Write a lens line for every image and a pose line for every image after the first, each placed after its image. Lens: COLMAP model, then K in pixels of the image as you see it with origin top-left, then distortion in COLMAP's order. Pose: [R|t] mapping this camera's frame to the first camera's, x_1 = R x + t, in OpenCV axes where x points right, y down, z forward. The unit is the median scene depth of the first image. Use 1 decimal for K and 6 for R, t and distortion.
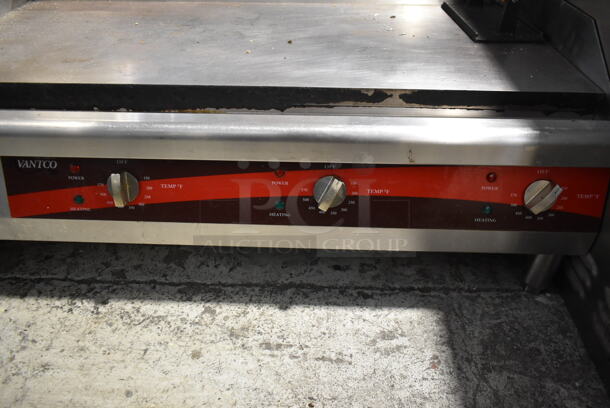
lens RADIAL K [[461.0, 0, 305.0], [0, 461.0, 204.0], [0, 0, 1]] dist [-0.013248, 0.005753]
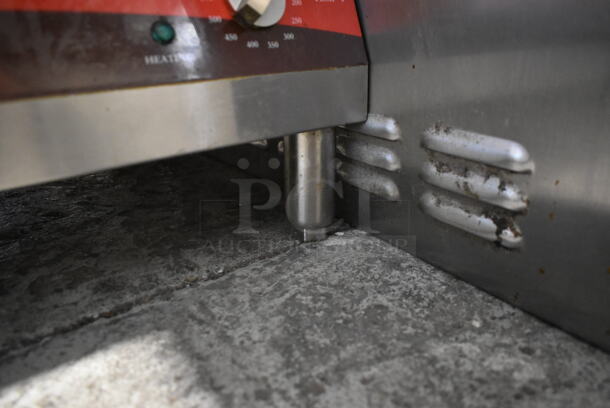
lens RADIAL K [[461.0, 0, 305.0], [0, 461.0, 204.0], [0, 0, 1]] dist [-0.013248, 0.005753]
pose [[0.787012, -0.243463, 0.566866, 0.197264], [0.401558, 0.899710, -0.171091, 0.262977], [-0.468361, 0.362280, 0.805848, 0.592317]]
